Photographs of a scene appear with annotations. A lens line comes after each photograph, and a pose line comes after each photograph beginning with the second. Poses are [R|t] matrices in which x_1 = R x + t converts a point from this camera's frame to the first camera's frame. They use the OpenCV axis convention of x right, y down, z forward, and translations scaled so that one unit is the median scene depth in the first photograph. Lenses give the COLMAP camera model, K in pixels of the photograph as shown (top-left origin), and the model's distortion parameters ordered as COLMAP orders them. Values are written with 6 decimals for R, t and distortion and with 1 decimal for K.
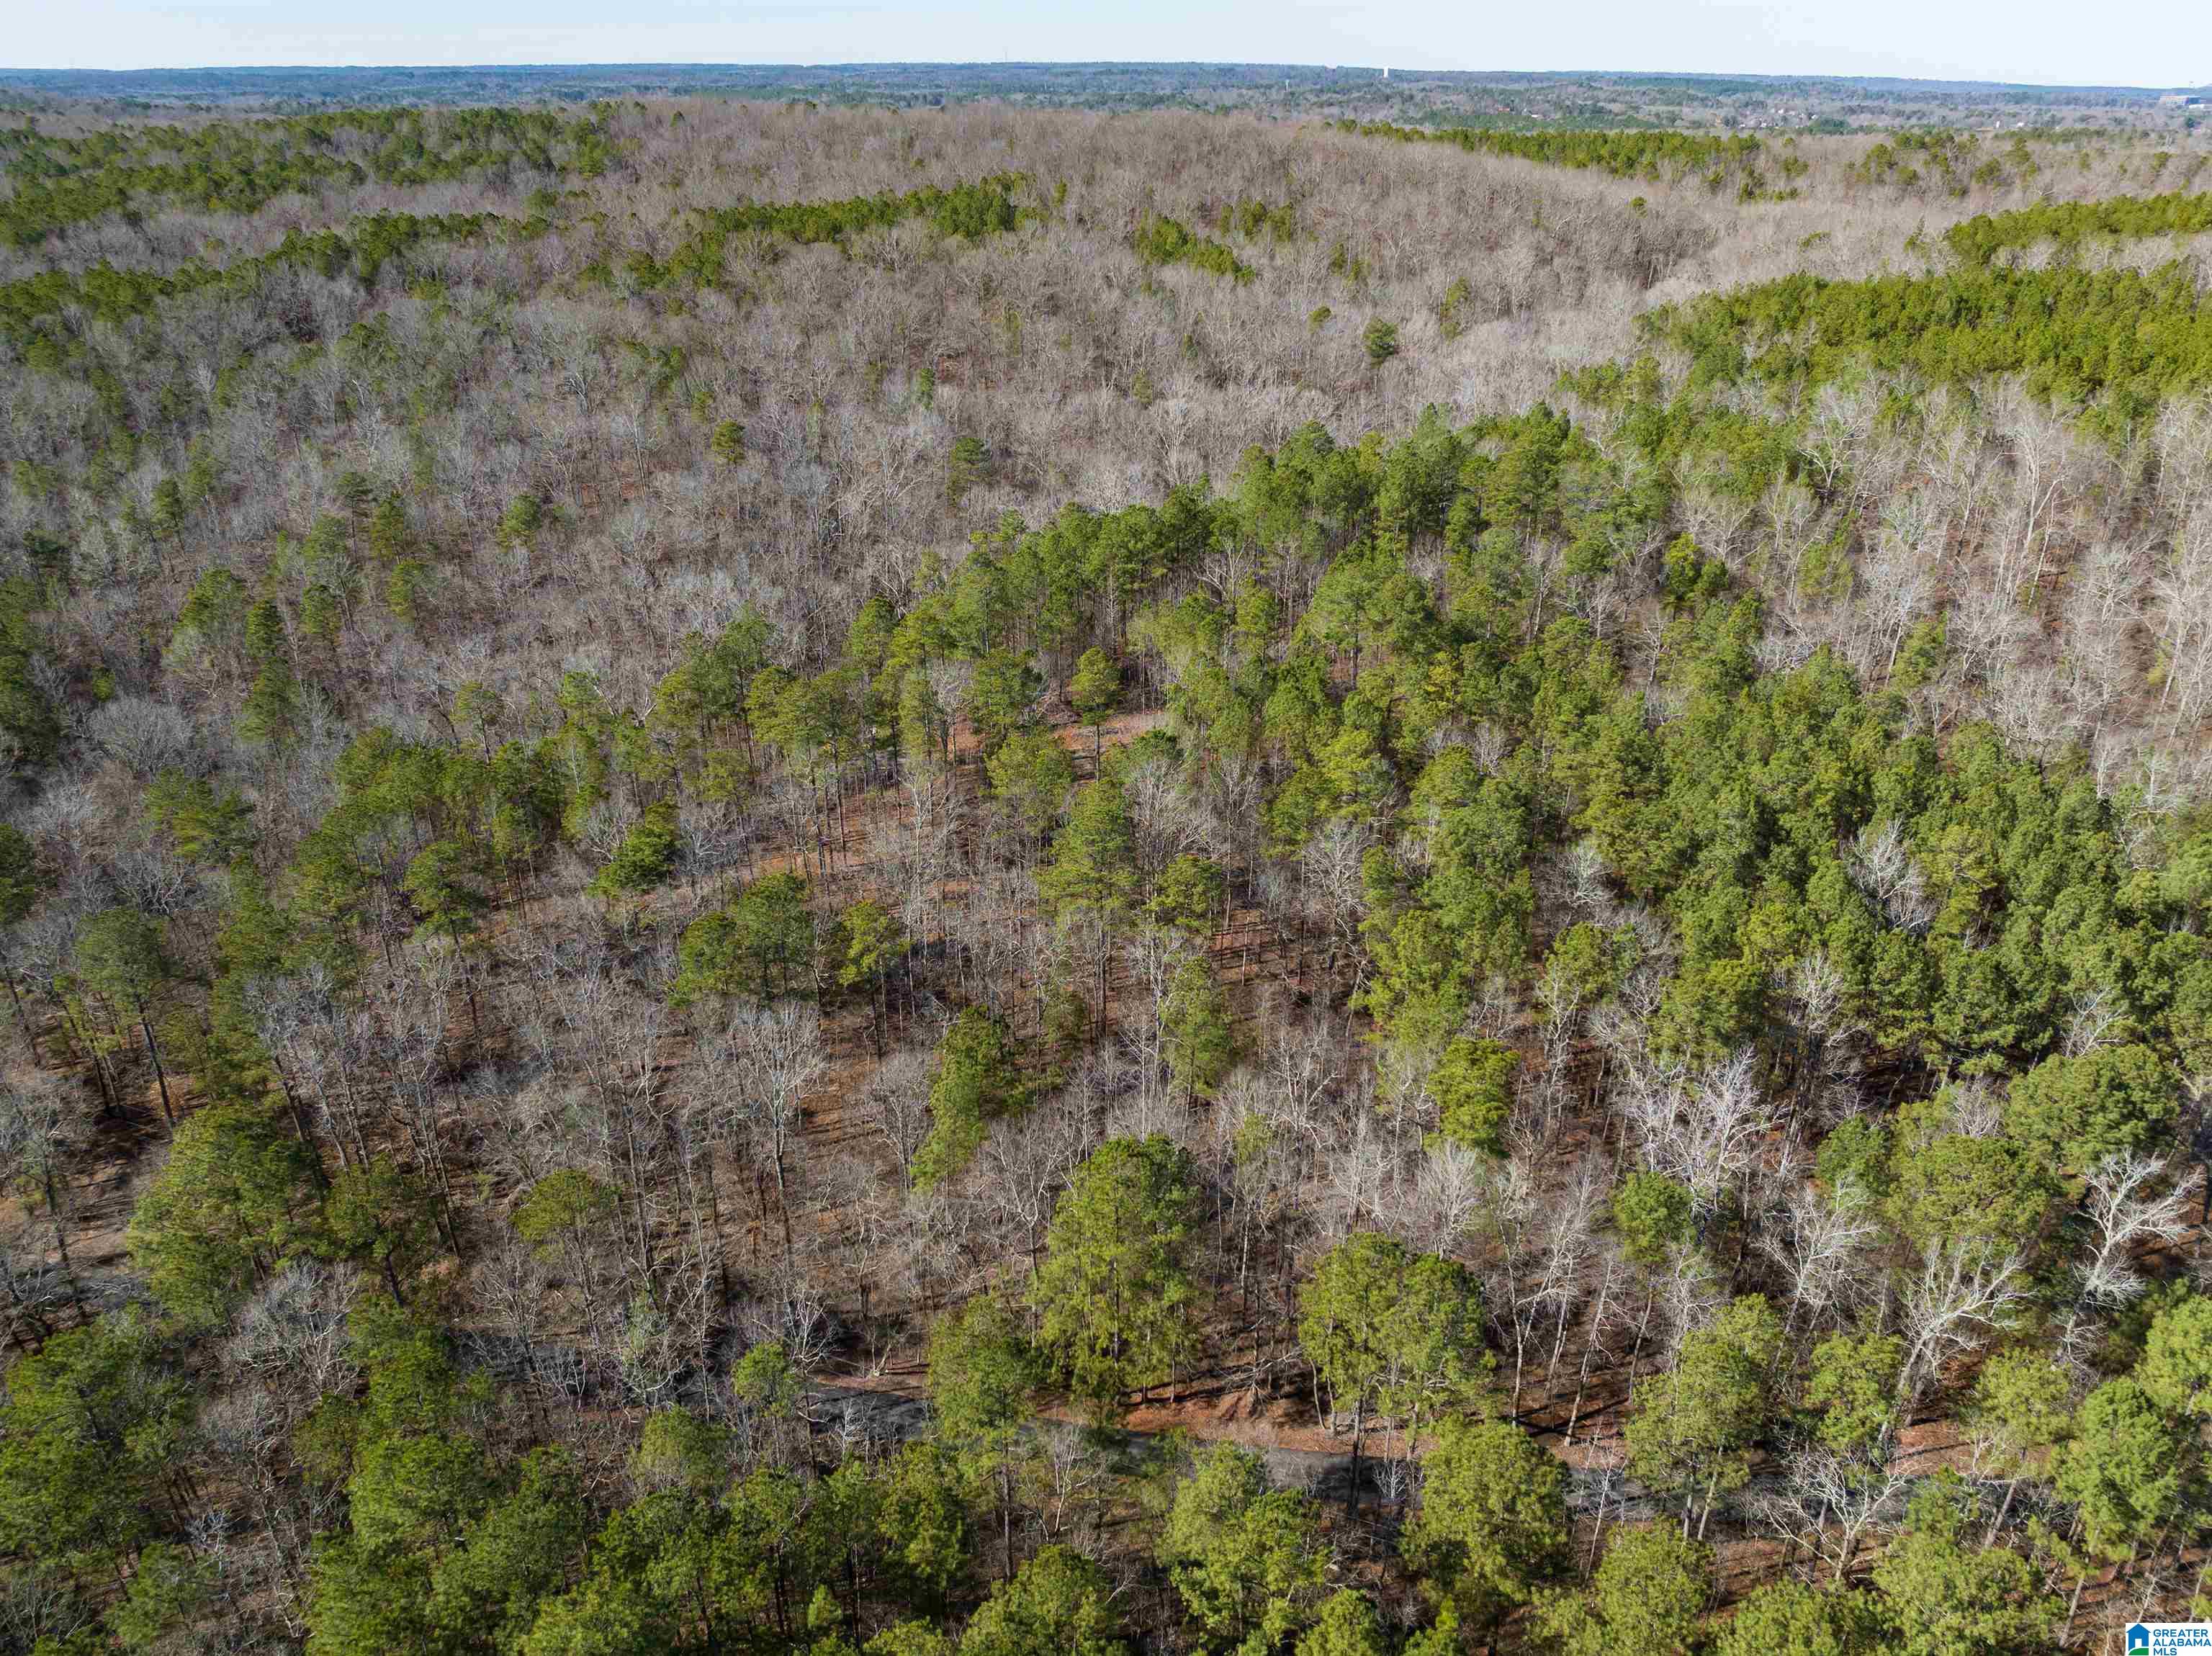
lens RADIAL K [[1573.0, 0, 1104.5], [0, 1573.0, 829.8], [0, 0, 1]] dist [-0.050661, 0.024982]
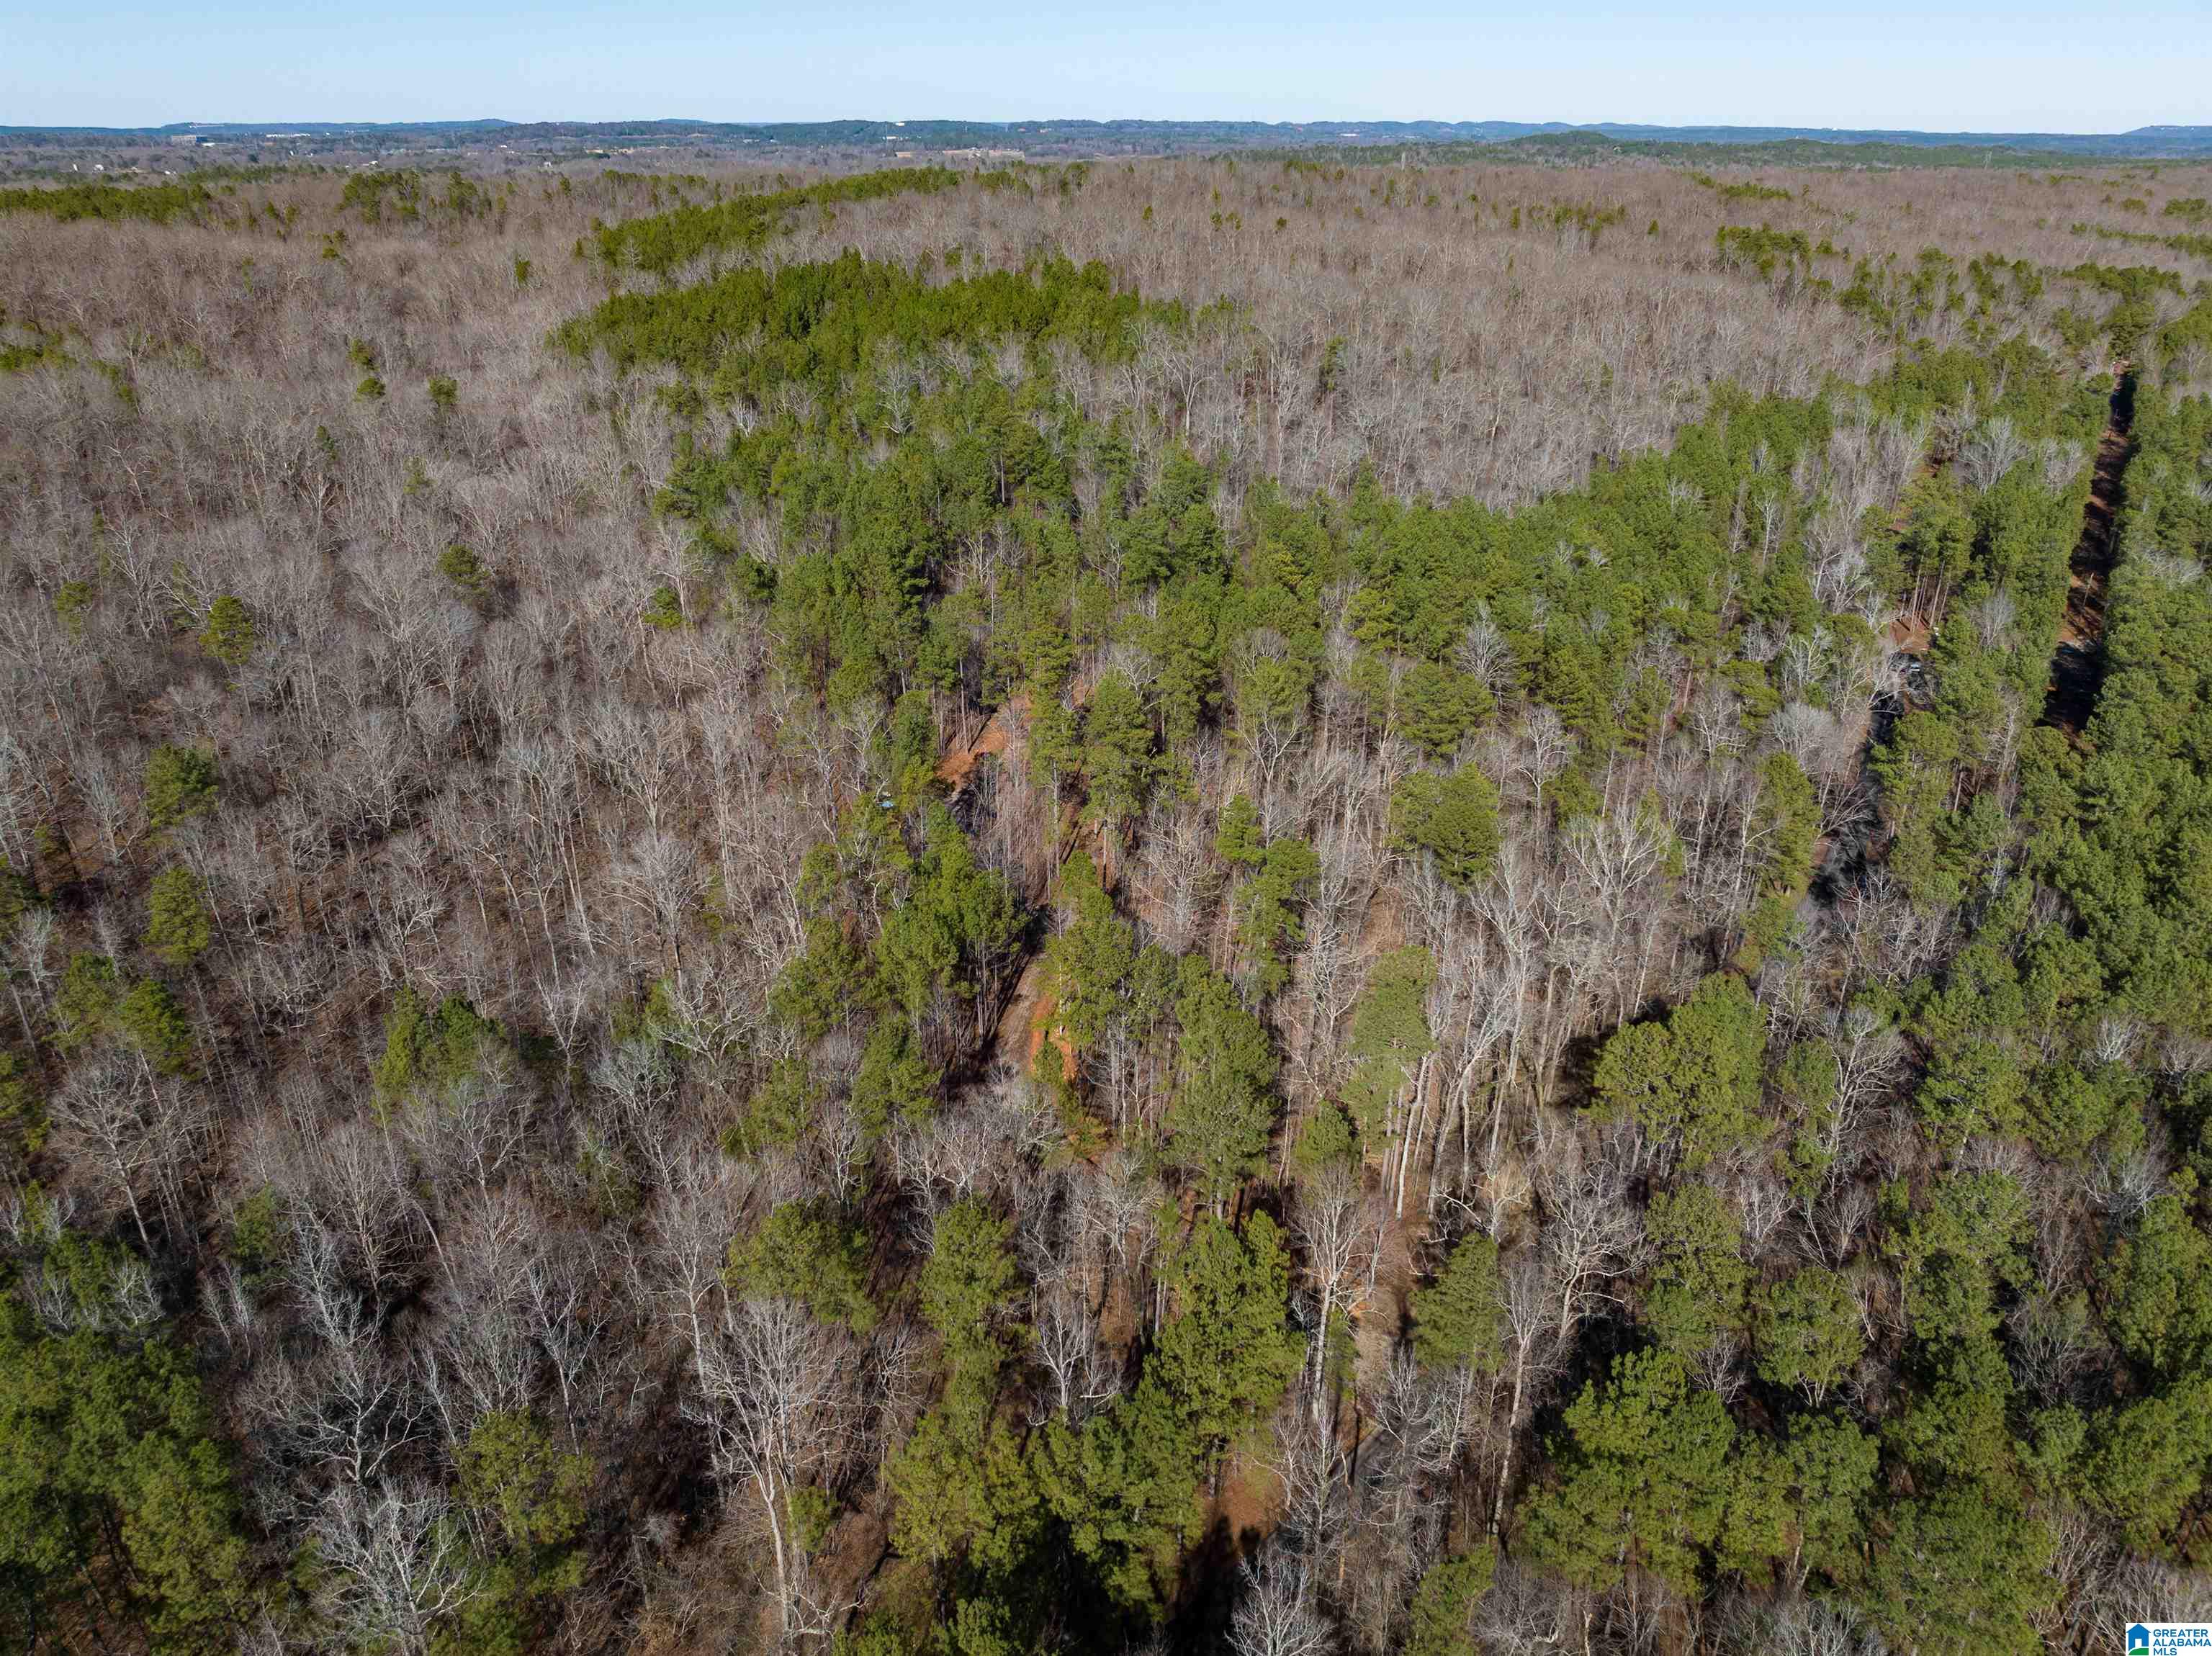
lens RADIAL K [[1573.0, 0, 1118.1], [0, 1573.0, 823.2], [0, 0, 1]] dist [-0.050661, 0.024982]
pose [[0.453751, -0.370294, 0.810550, -0.508460], [0.390671, 0.900170, 0.192537, -0.101109], [-0.800928, 0.229294, 0.553117, 0.194772]]
